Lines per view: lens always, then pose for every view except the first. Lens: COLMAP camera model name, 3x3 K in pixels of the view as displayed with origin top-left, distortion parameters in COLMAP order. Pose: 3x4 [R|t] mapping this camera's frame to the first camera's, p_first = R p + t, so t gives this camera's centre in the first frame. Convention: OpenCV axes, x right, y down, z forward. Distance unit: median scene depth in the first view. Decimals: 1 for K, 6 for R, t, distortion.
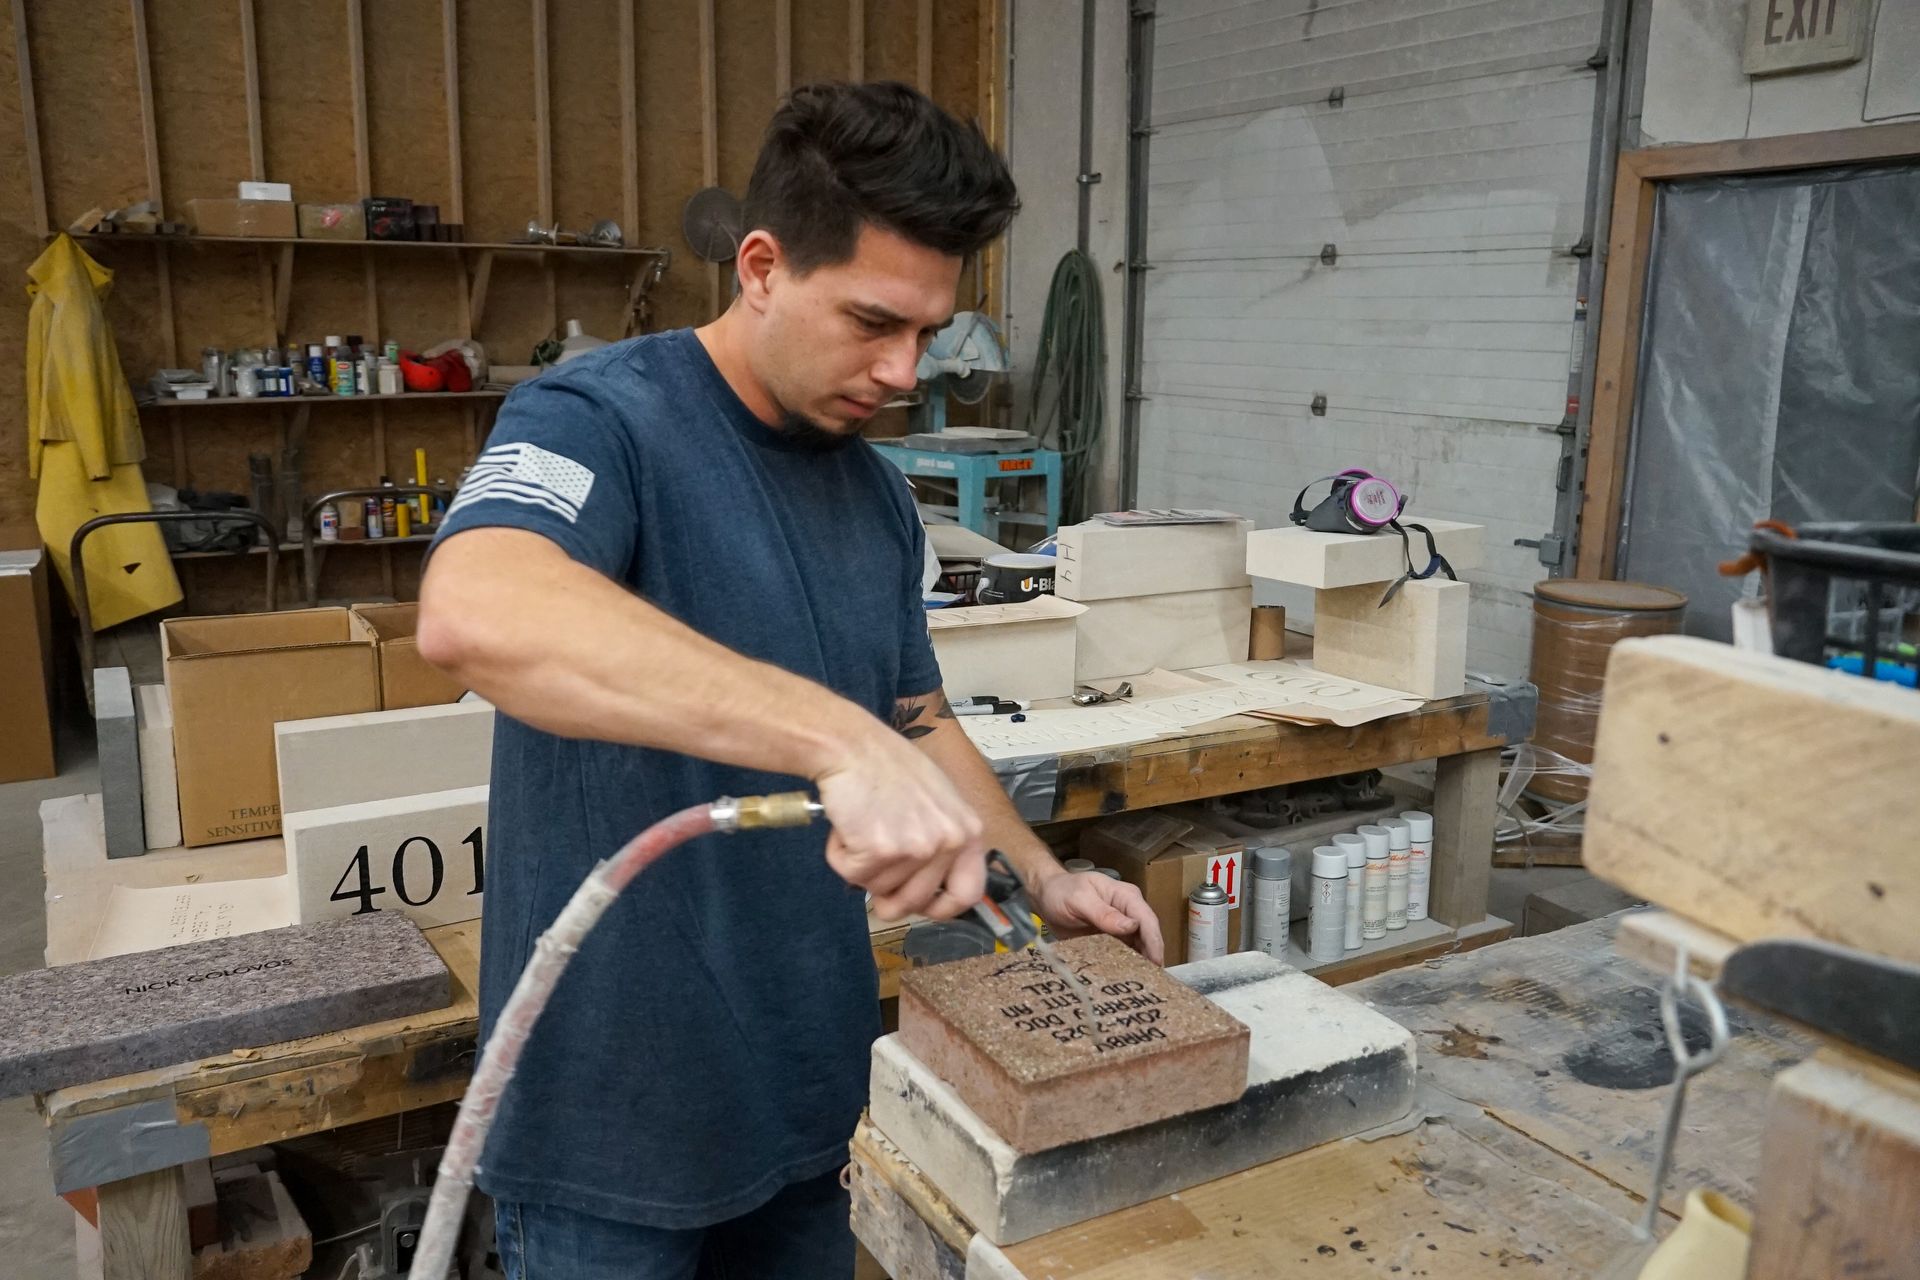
lens RADIAL K [[1521.1, 0, 960.0], [0, 1521.1, 640.0], [0, 0, 1]] dist [0.003298, 0.008025]
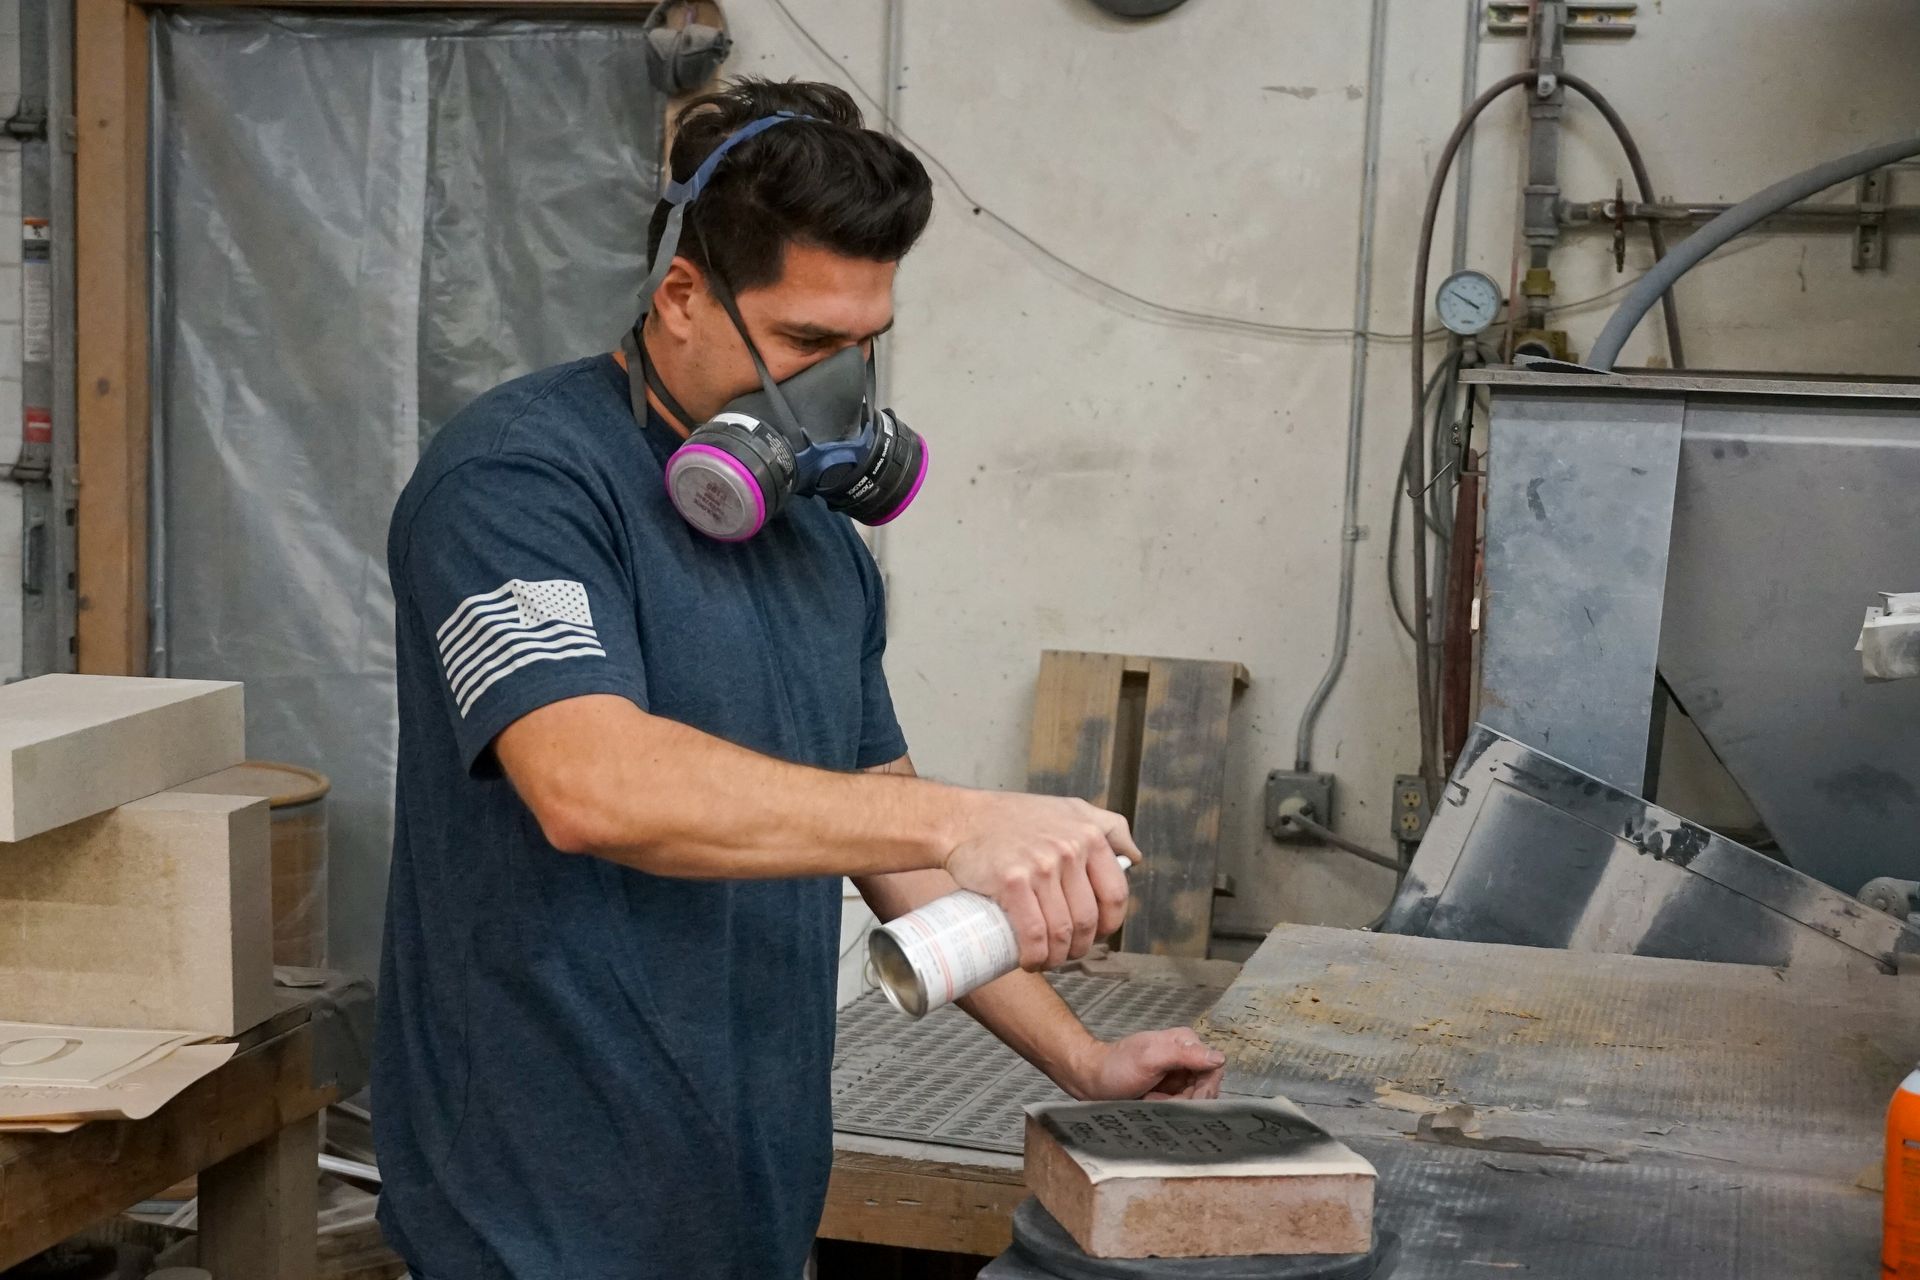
lens RADIAL K [[3110.0, 0, 960.0], [0, 3110.0, 640.0], [0, 0, 1]] dist [0.071647, -0.013769]
pose [[0.708617, -0.071514, 0.701960, -0.131765], [0.125294, 0.991793, -0.025440, -0.018838], [-0.694380, 0.105978, 0.711762, 0.049292]]
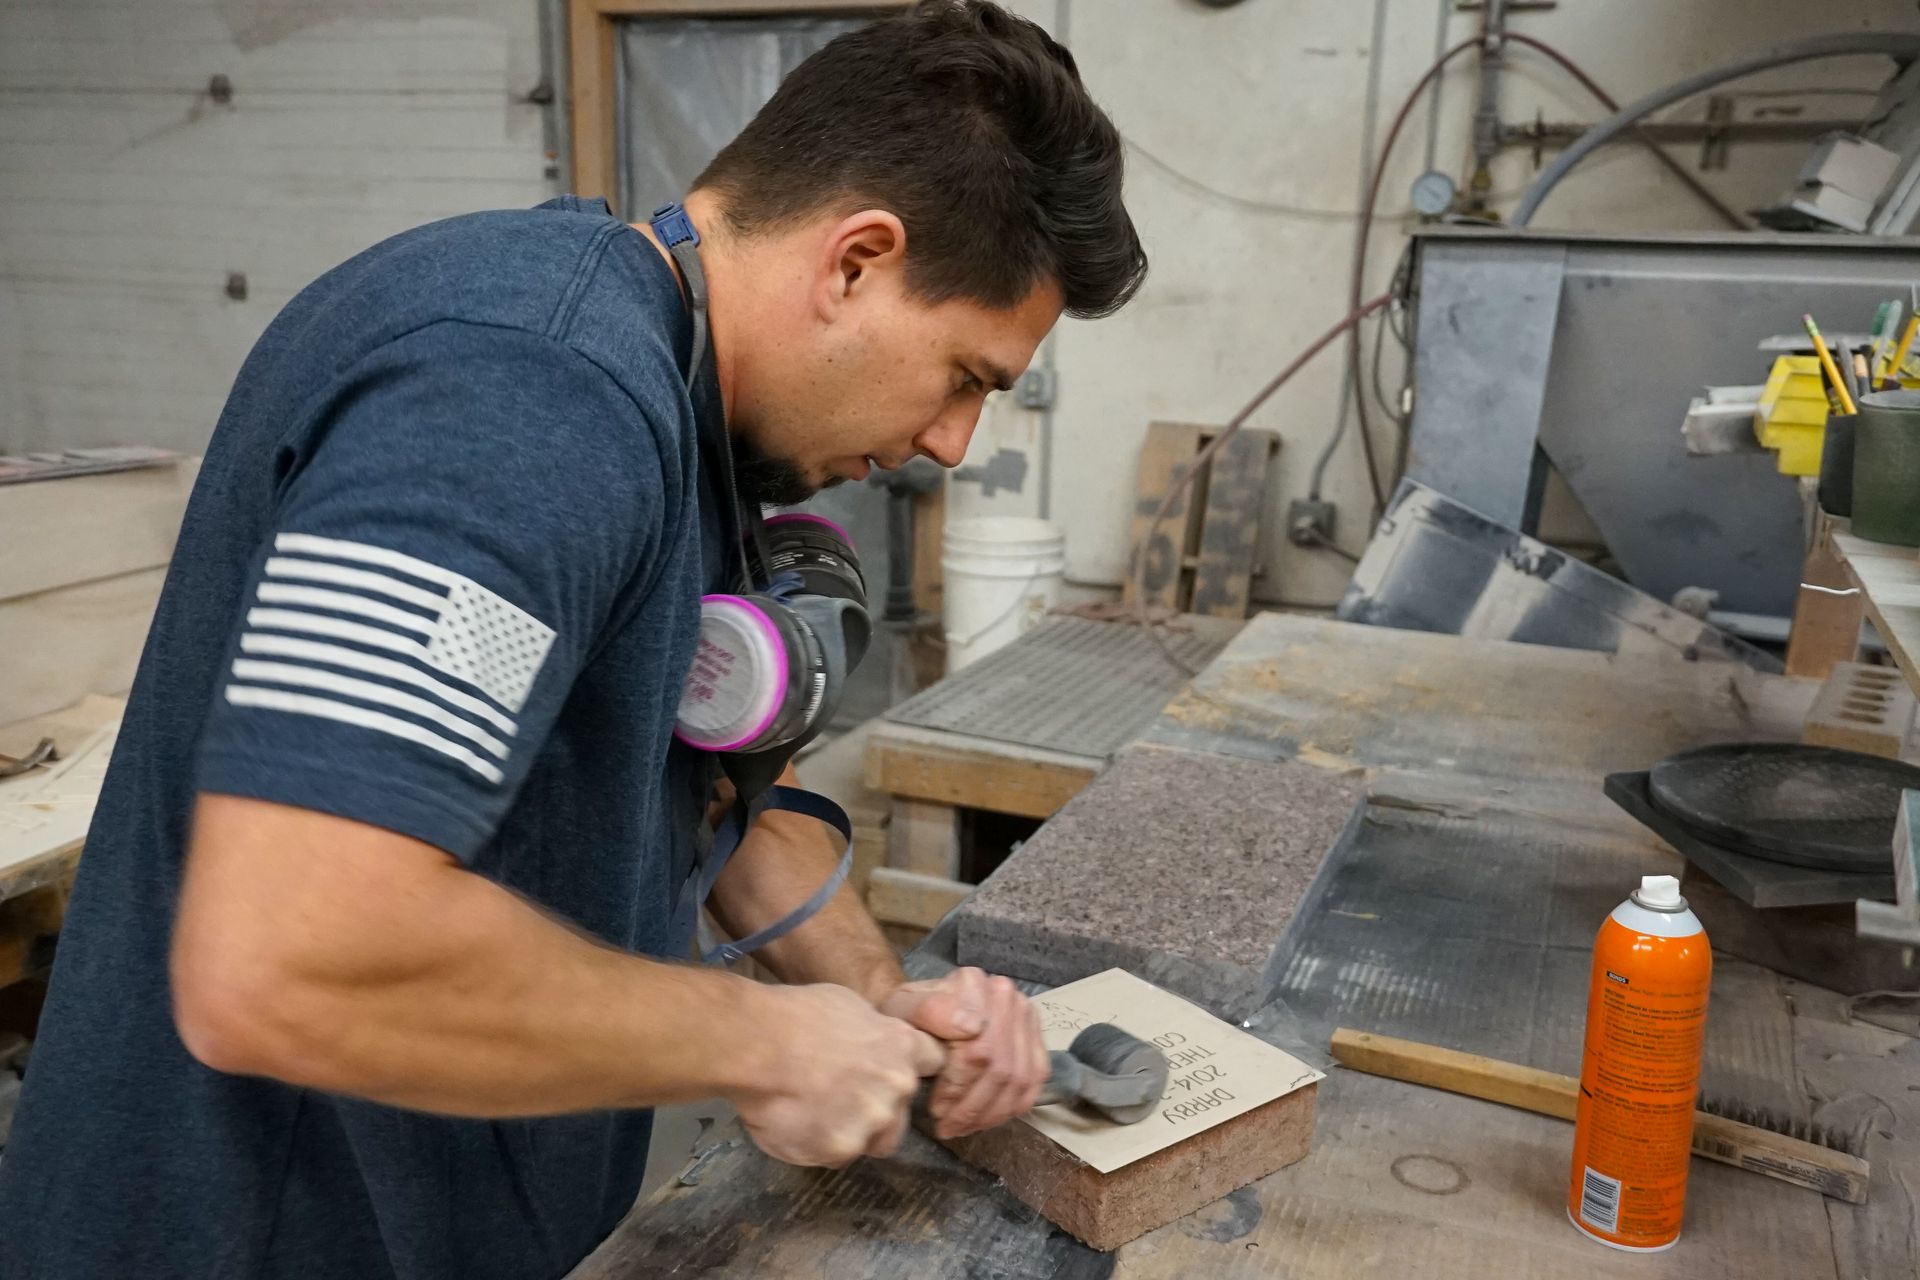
lens RADIAL K [[1649.5, 0, 960.0], [0, 1649.5, 640.0], [0, 0, 1]] dist [-0.015986, 0.062851]
pose [[0.794996, -0.147832, 0.588326, 0.008229], [0.112656, 0.988959, 0.096271, -0.019166], [-0.596063, -0.010257, 0.802872, 0.128502]]
